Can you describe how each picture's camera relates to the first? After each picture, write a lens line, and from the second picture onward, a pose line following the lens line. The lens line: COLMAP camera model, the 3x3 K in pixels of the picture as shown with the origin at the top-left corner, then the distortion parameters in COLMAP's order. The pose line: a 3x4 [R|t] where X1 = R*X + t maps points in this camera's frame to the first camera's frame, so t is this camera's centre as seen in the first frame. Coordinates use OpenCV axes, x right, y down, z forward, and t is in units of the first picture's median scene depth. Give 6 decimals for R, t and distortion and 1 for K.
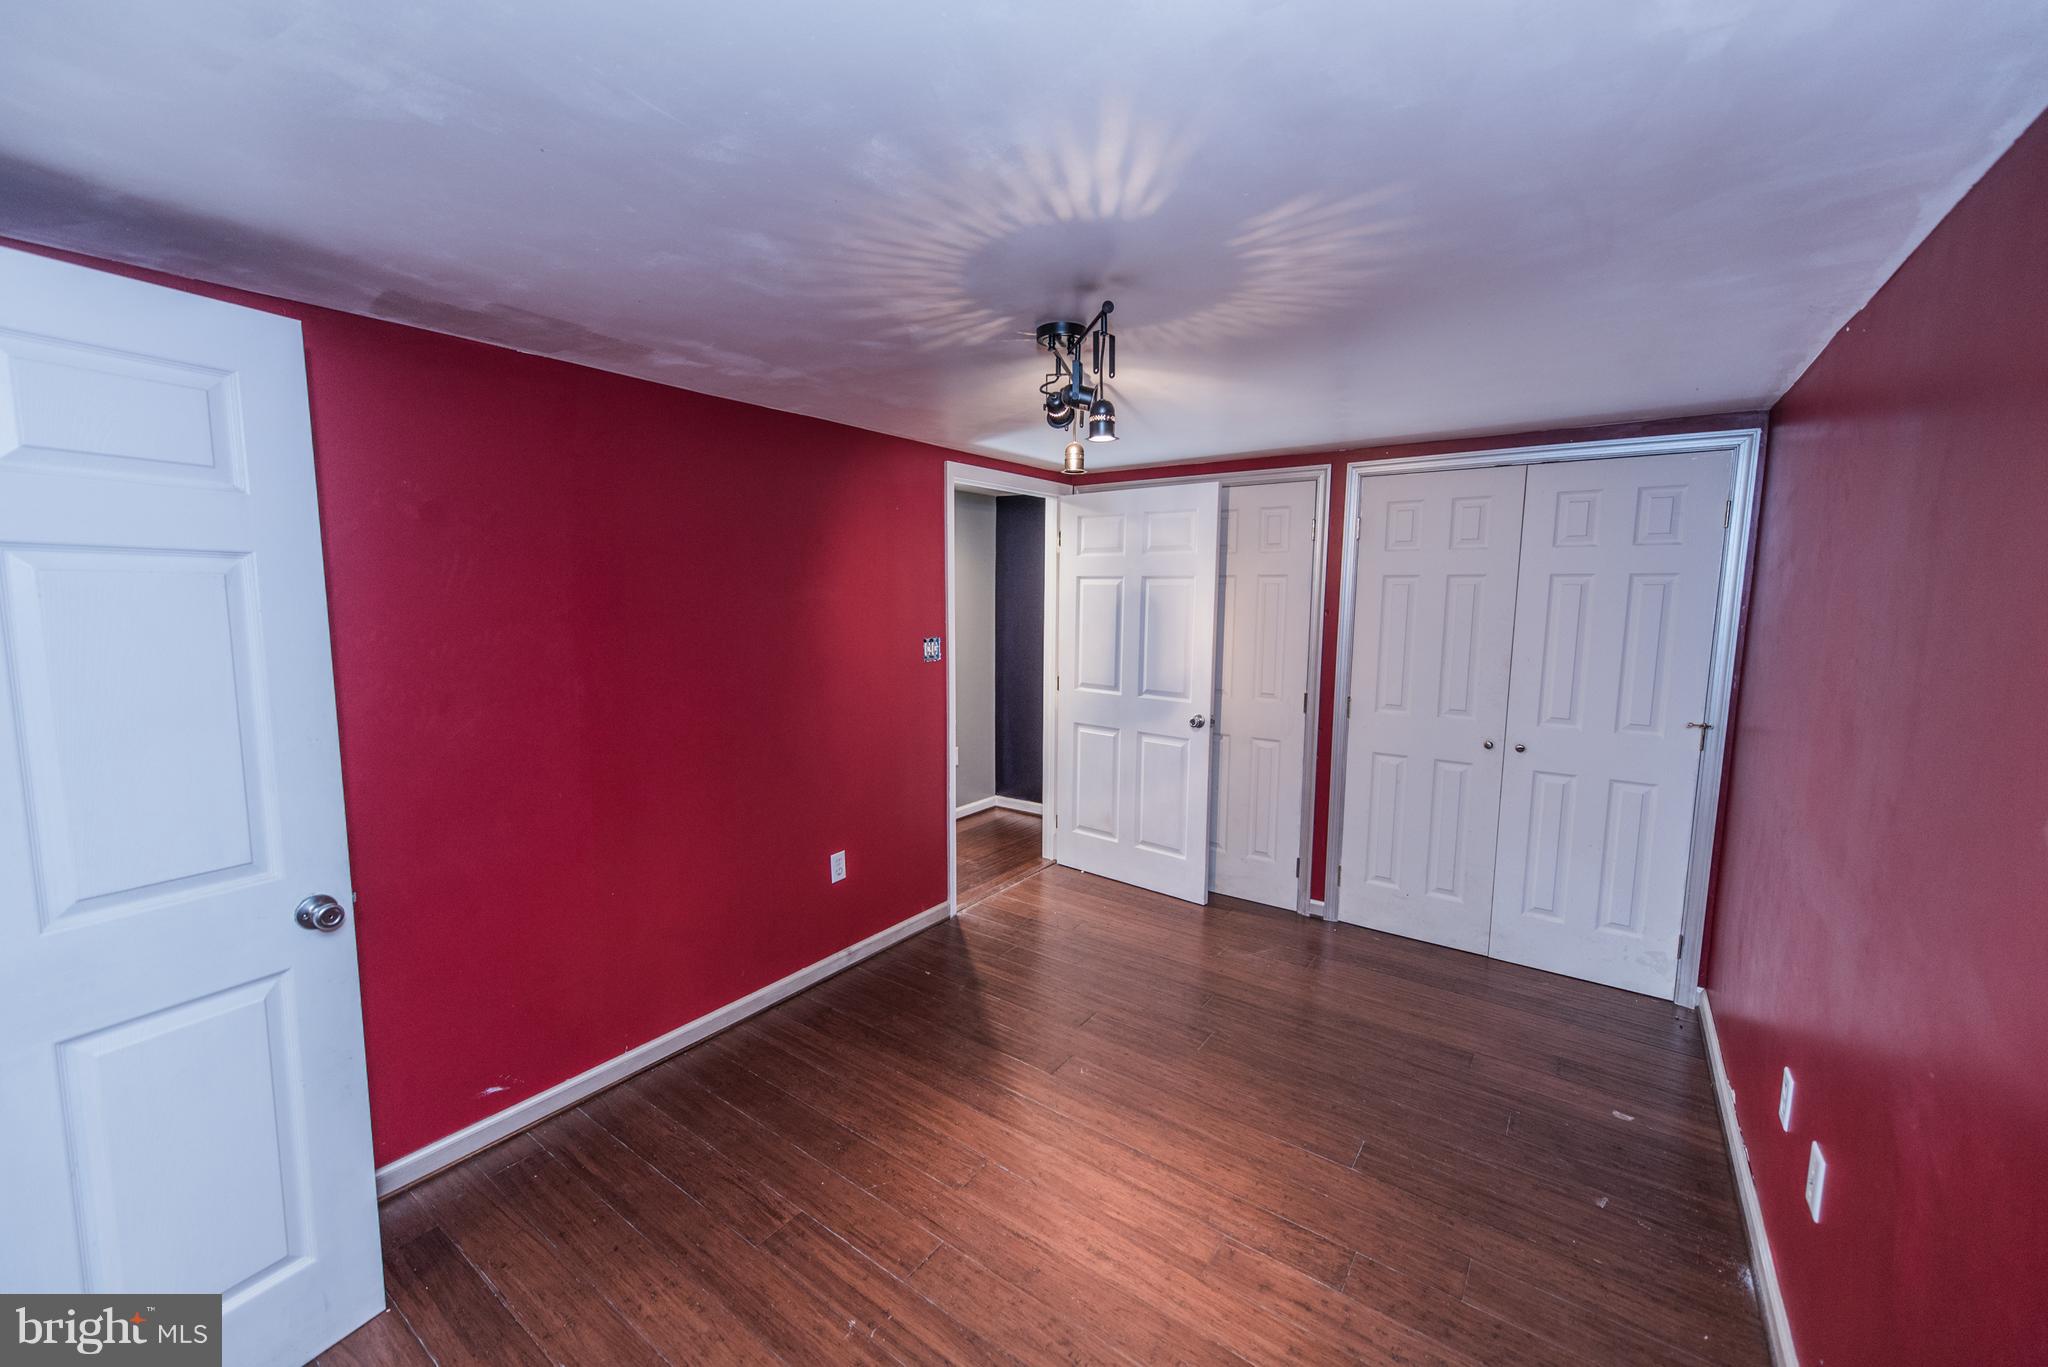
lens RADIAL K [[798.6, 0, 1019.8], [0, 798.6, 684.7], [0, 0, 1]] dist [0.017646, -0.004577]
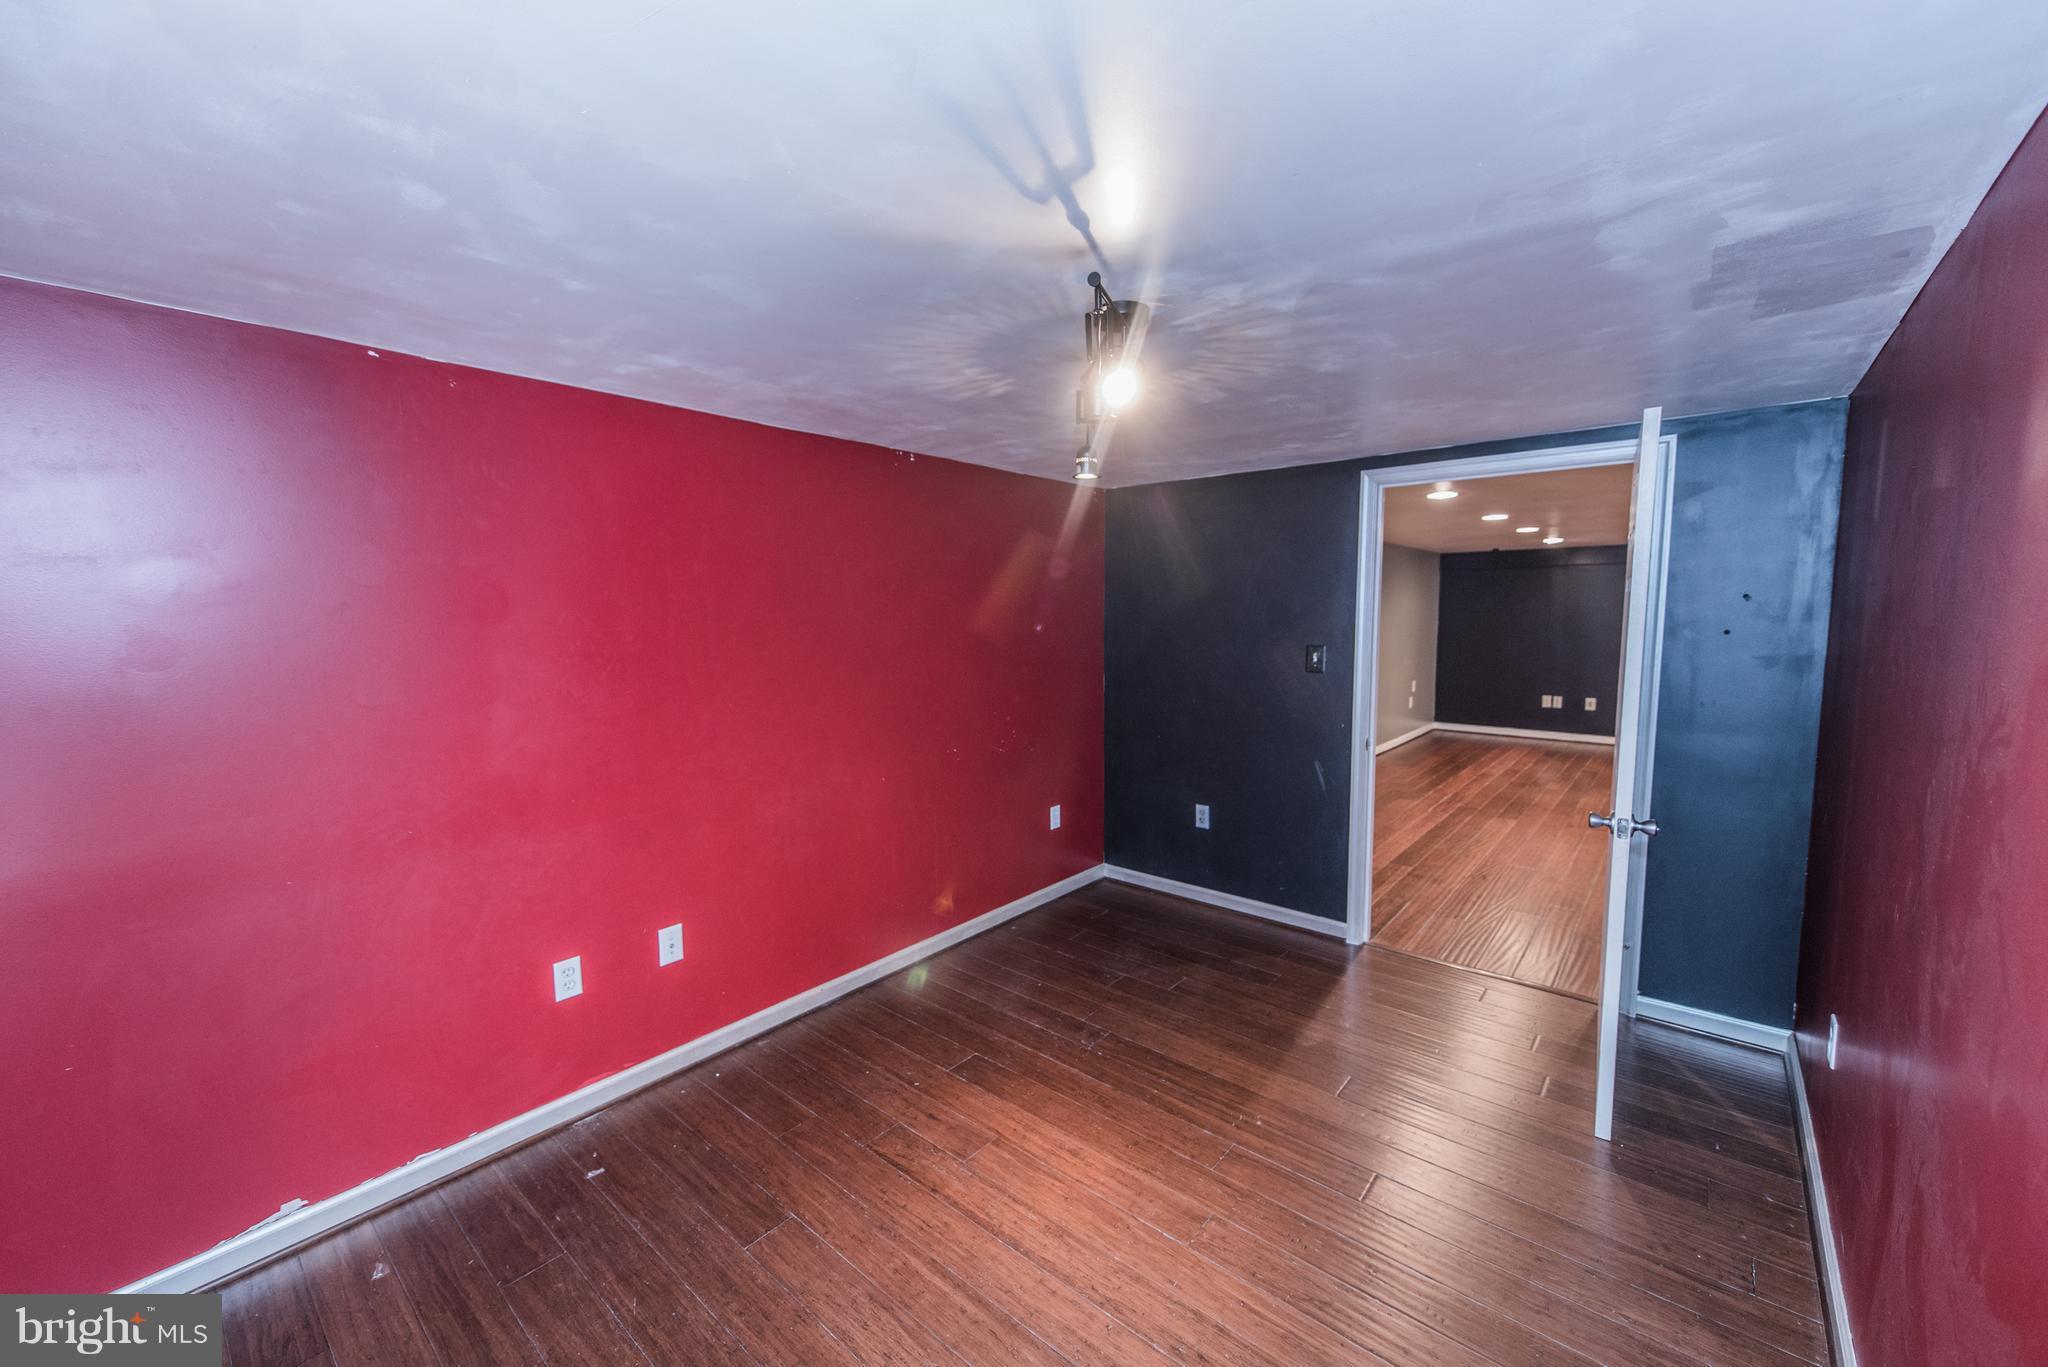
lens RADIAL K [[798.6, 0, 1019.8], [0, 798.6, 684.7], [0, 0, 1]] dist [0.017646, -0.004577]
pose [[-0.996723, -0.008734, 0.080413, 0.093010], [0.008612, 0.977042, 0.212871, -0.233991], [-0.080426, 0.212866, -0.973766, 2.058364]]
